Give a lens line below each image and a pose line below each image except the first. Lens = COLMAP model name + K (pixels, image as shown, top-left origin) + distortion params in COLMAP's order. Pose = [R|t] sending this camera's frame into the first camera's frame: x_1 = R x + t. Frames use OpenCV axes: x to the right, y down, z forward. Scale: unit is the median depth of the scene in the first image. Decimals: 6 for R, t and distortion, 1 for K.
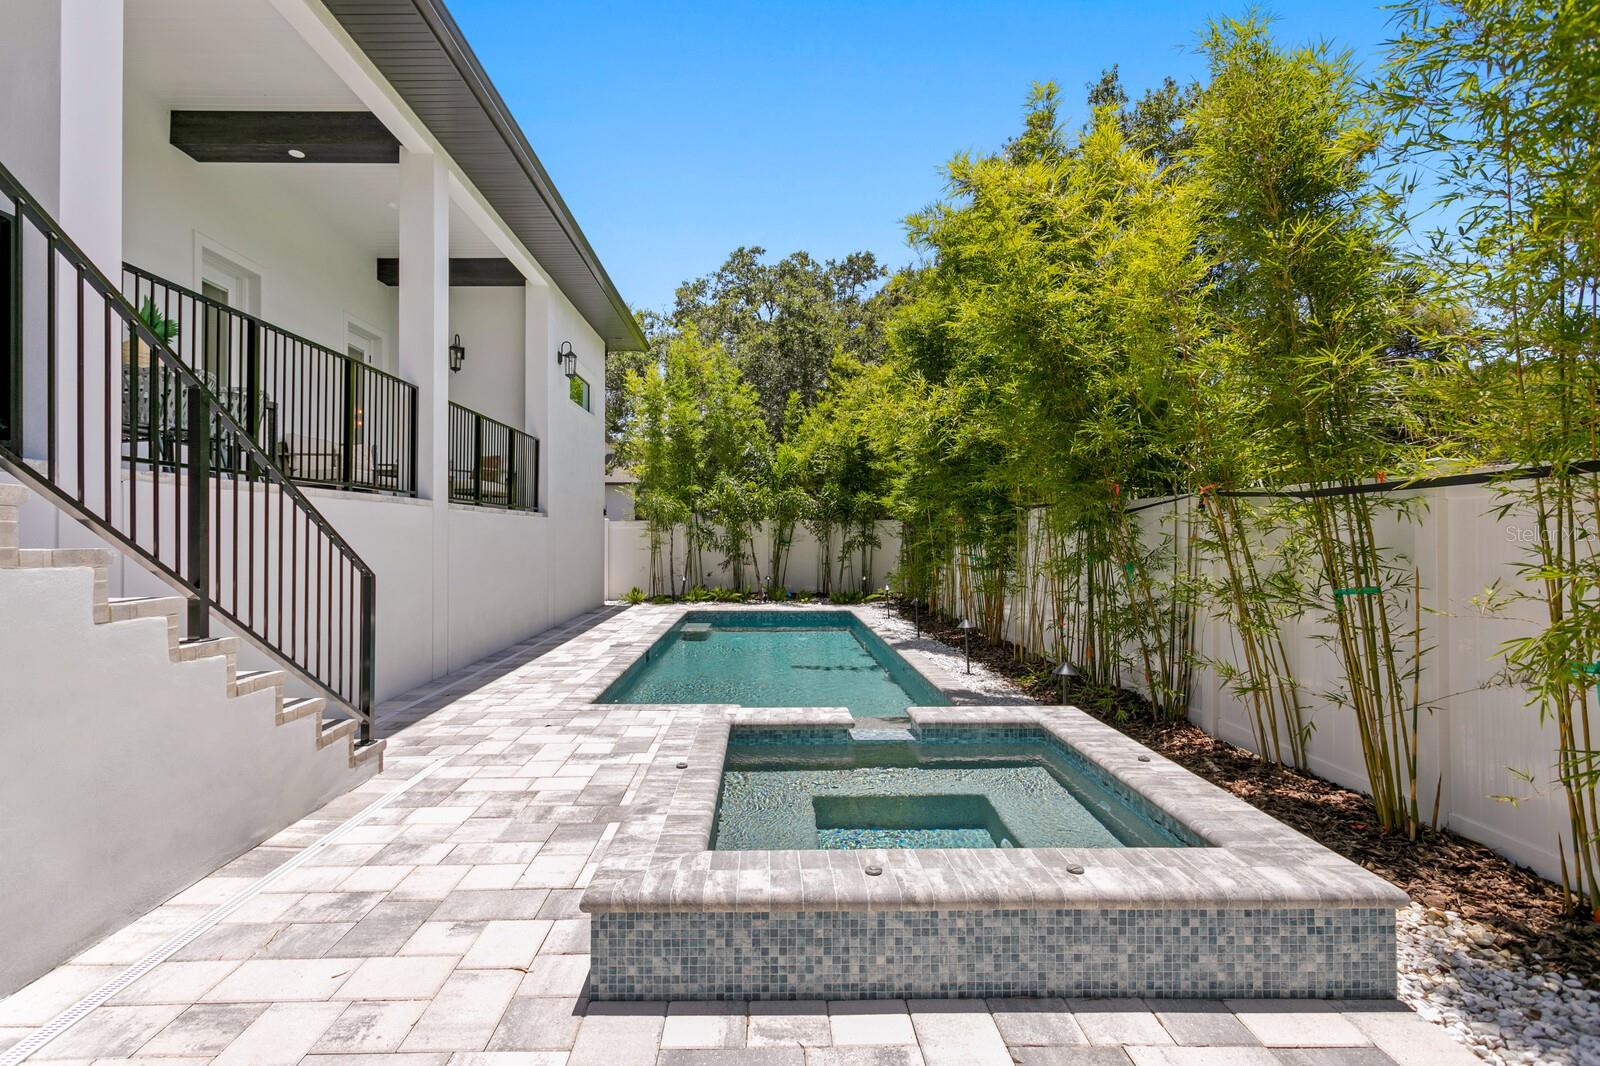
lens RADIAL K [[774.3, 0, 797.0], [0, 774.3, 525.2], [0, 0, 1]] dist [0.003835, 0.000117]
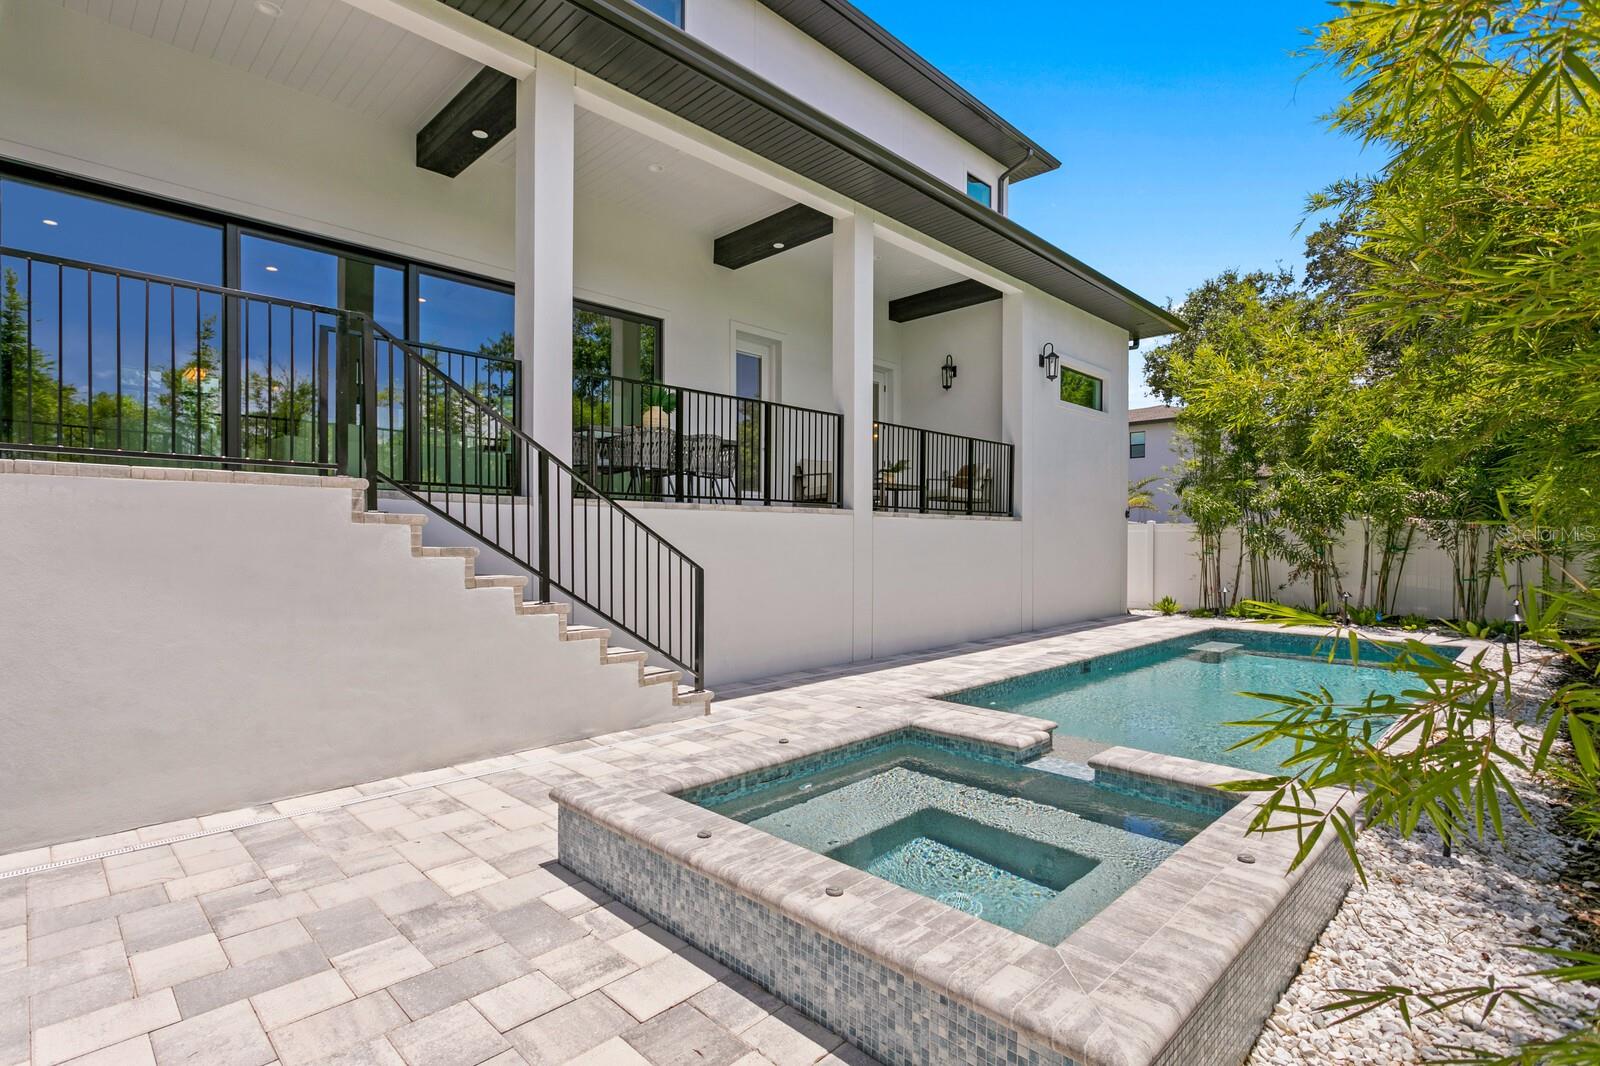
lens RADIAL K [[774.3, 0, 748.3], [0, 774.3, 532.5], [0, 0, 1]] dist [0.003835, 0.000117]
pose [[0.682305, -0.000902, -0.731067, 0.610041], [0.005494, 0.999977, 0.003894, -0.005676], [0.731047, -0.006673, 0.682294, 0.161016]]
